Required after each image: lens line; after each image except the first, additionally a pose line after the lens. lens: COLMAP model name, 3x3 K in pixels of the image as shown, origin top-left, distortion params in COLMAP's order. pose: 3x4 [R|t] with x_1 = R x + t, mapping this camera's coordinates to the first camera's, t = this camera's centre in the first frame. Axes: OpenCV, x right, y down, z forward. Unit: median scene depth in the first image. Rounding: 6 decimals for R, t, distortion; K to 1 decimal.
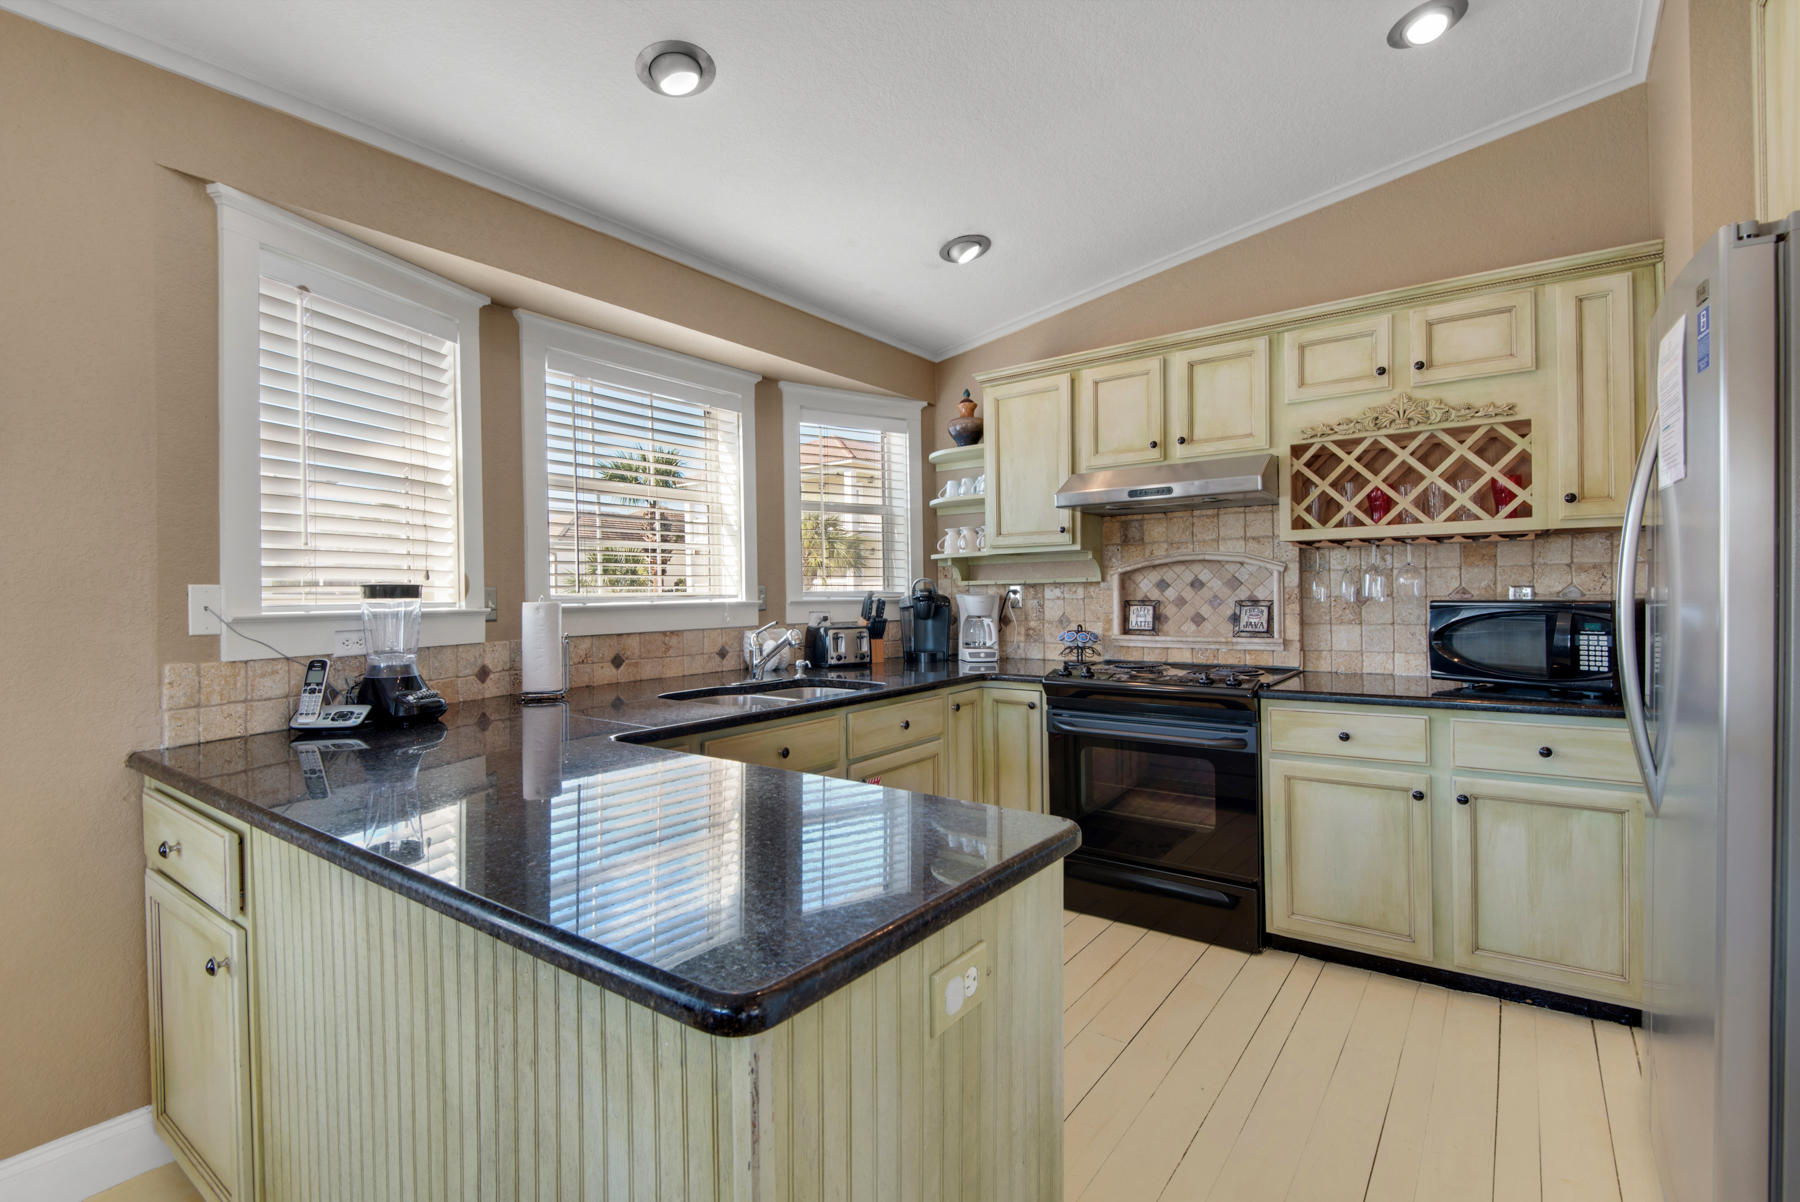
lens RADIAL K [[837.6, 0, 903.1], [0, 837.6, 590.7], [0, 0, 1]] dist [0.006035, -0.005533]
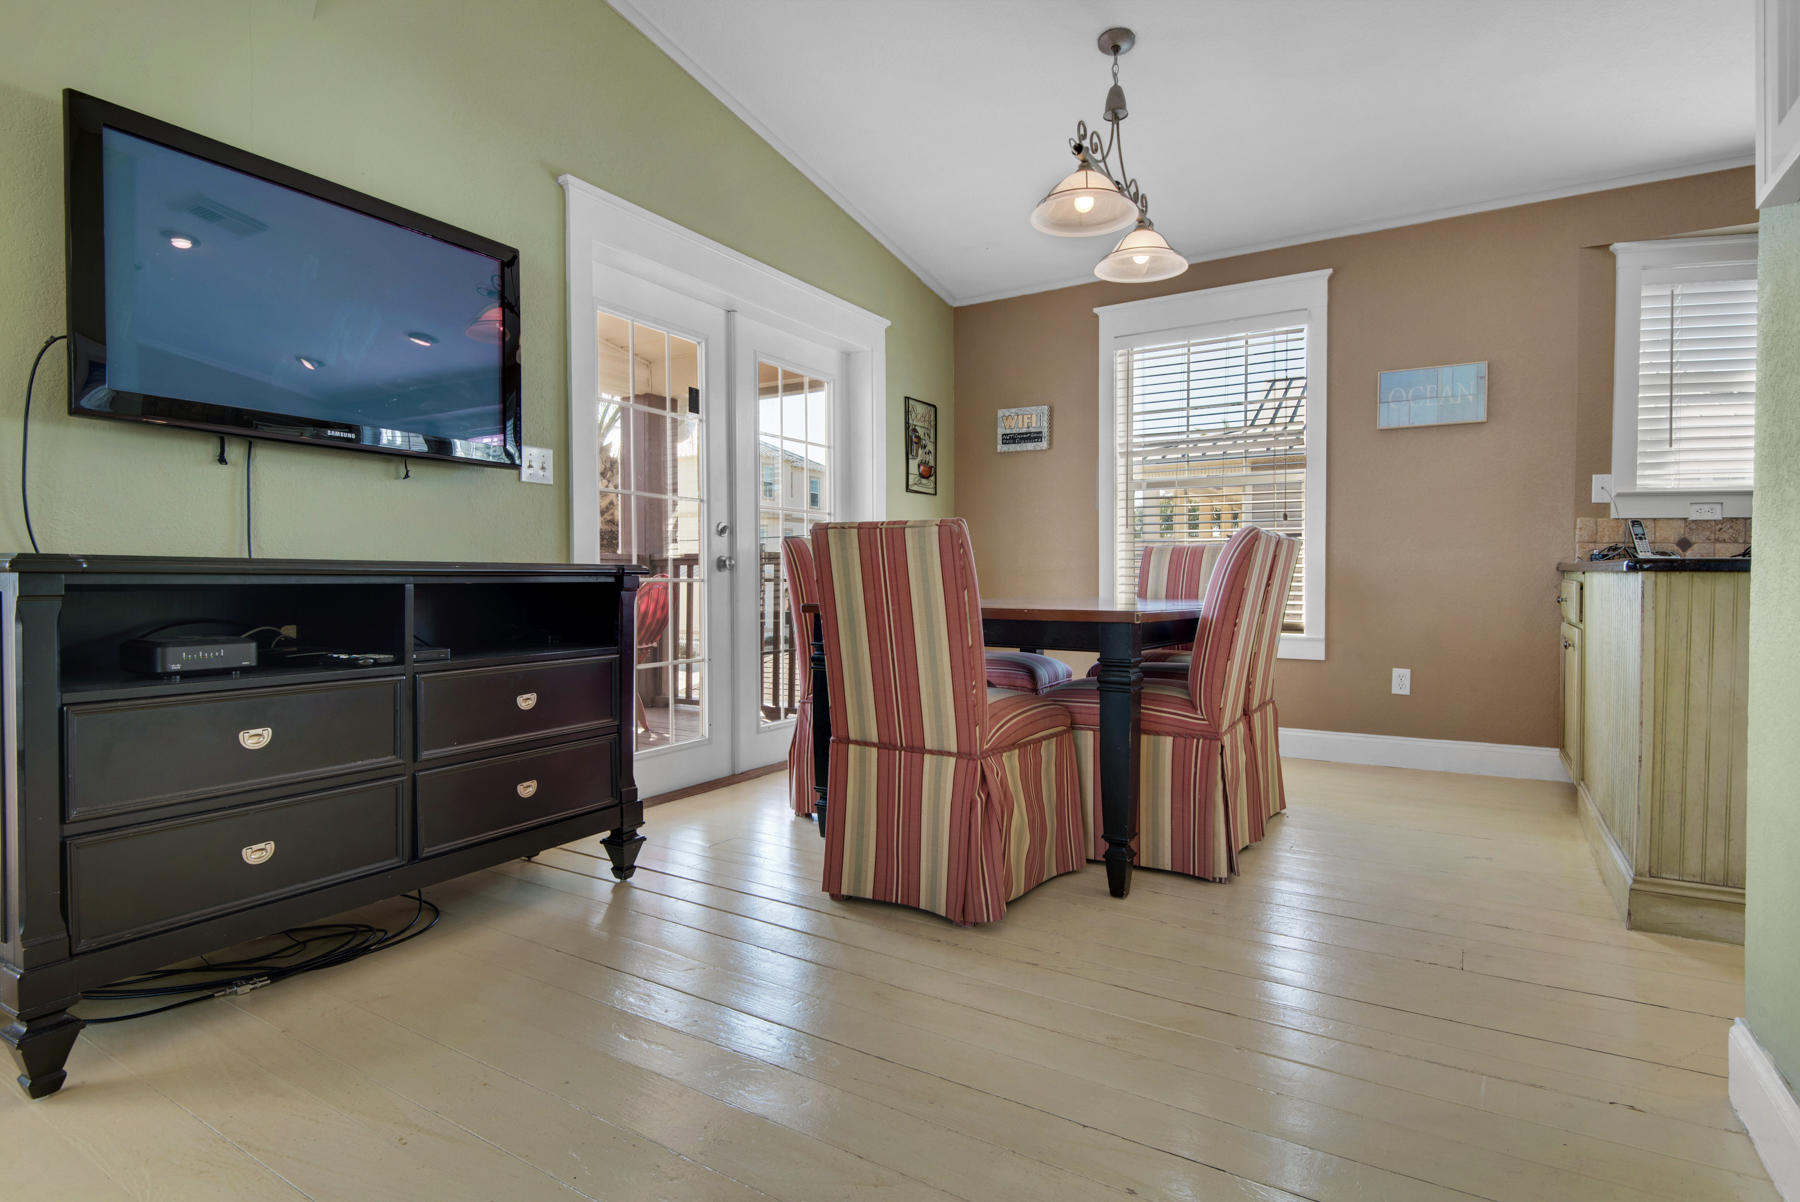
lens RADIAL K [[958.8, 0, 868.9], [0, 958.8, 615.5], [0, 0, 1]] dist [0.005115, -0.010672]
pose [[0.059180, 0.032322, -0.997724, 0.715846], [-0.006635, 0.999466, 0.031984, 0.152390], [0.998225, 0.004727, 0.059363, -0.431996]]
